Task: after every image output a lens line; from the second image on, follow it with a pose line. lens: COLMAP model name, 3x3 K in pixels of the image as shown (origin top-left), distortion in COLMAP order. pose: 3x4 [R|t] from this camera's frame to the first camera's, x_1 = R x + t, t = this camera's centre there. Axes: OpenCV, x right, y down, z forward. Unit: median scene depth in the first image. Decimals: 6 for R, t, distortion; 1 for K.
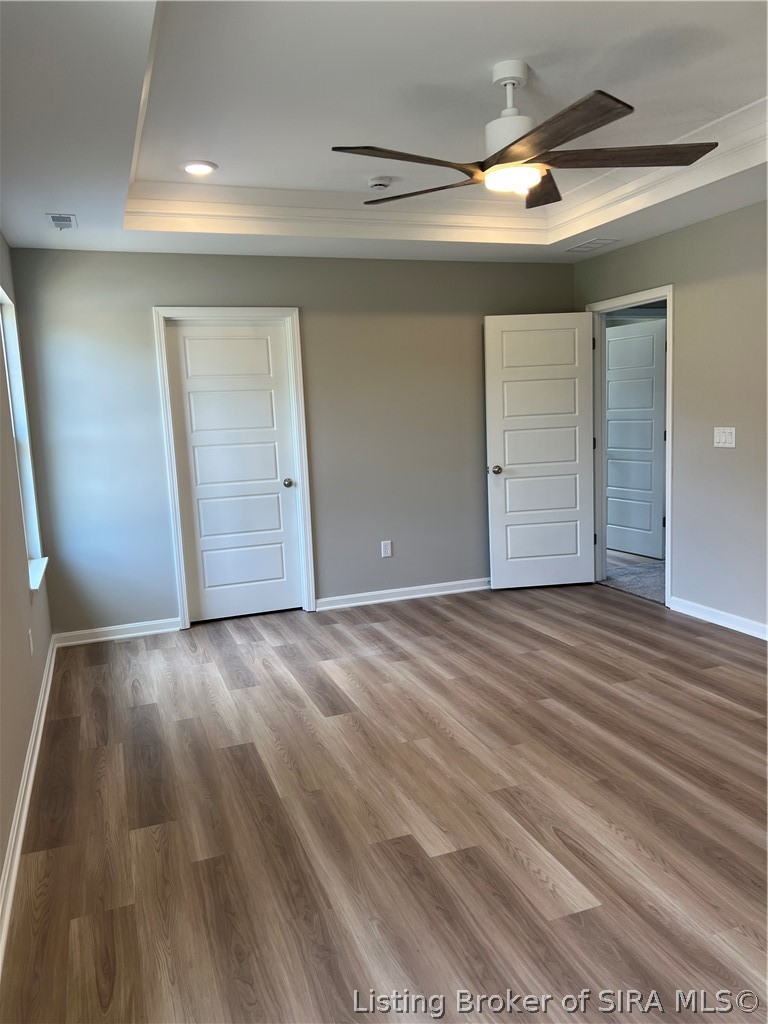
lens RADIAL K [[772.7, 0, 385.7], [0, 772.7, 512.7], [0, 0, 1]] dist [0.041440, -0.031393]
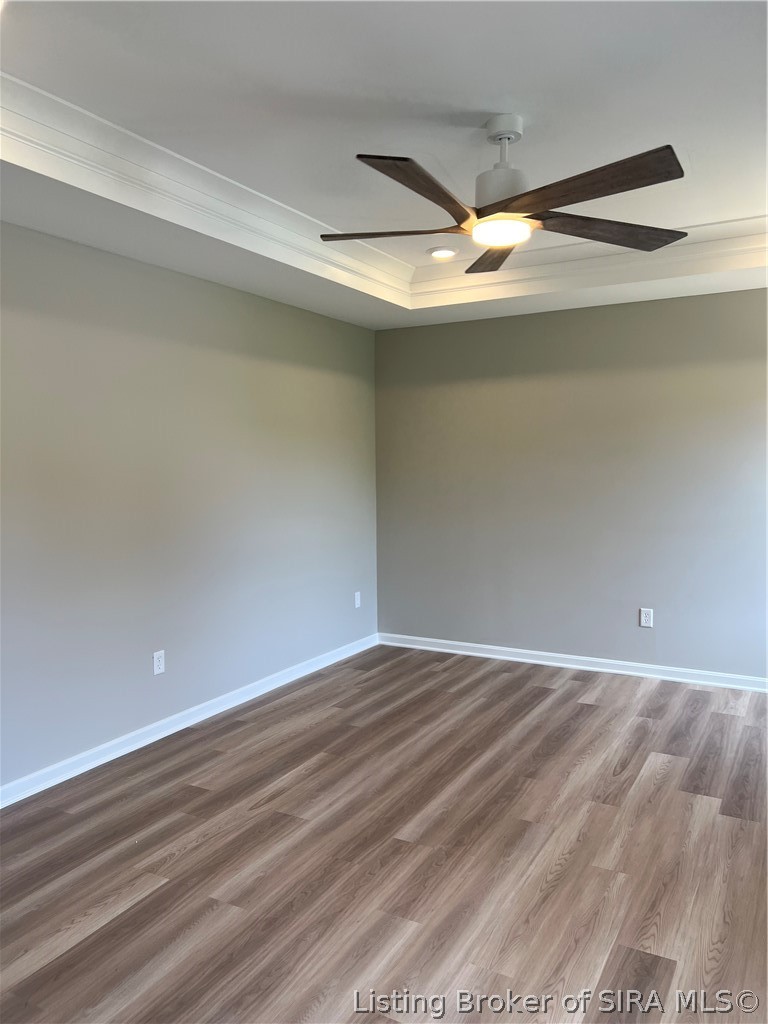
lens RADIAL K [[772.7, 0, 382.9], [0, 772.7, 509.1], [0, 0, 1]] dist [0.041440, -0.031393]
pose [[-0.649586, -0.002287, 0.760284, -0.419926], [0.137770, 0.983086, 0.120669, -0.205993], [-0.747701, 0.183129, -0.638284, 1.592553]]
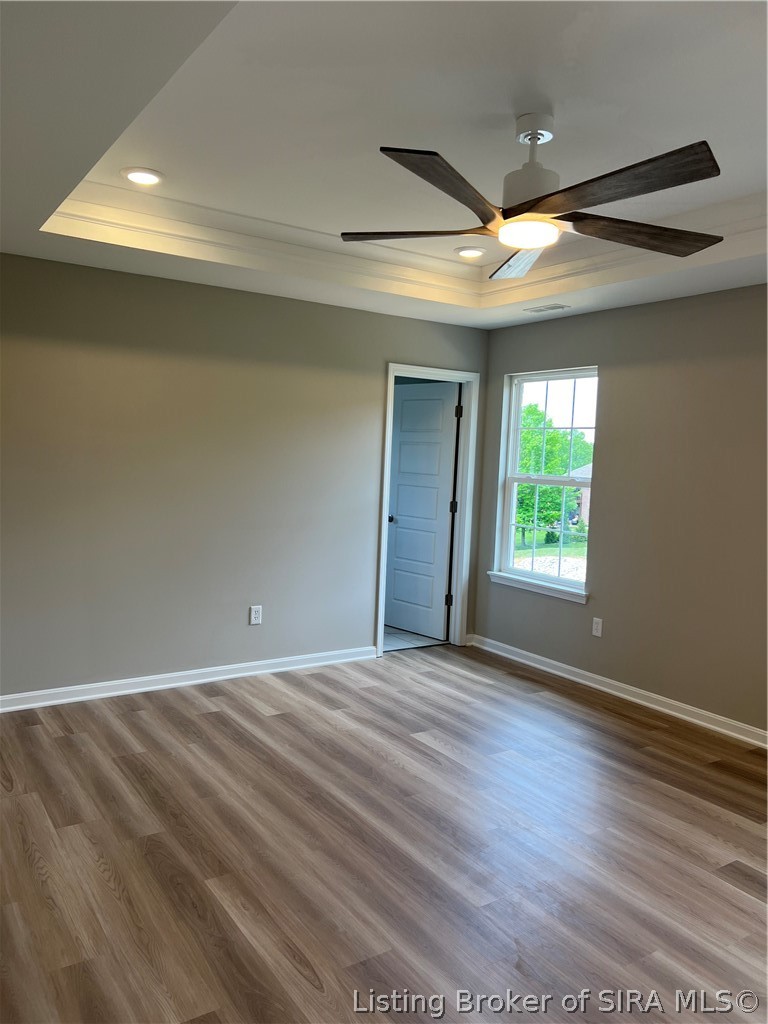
lens RADIAL K [[772.7, 0, 382.8], [0, 772.7, 511.6], [0, 0, 1]] dist [0.041440, -0.031393]
pose [[-0.973107, 0.020405, -0.229448, 0.488384], [-0.031381, 0.975040, 0.219799, -0.272347], [0.228206, 0.221088, -0.948178, 1.703020]]
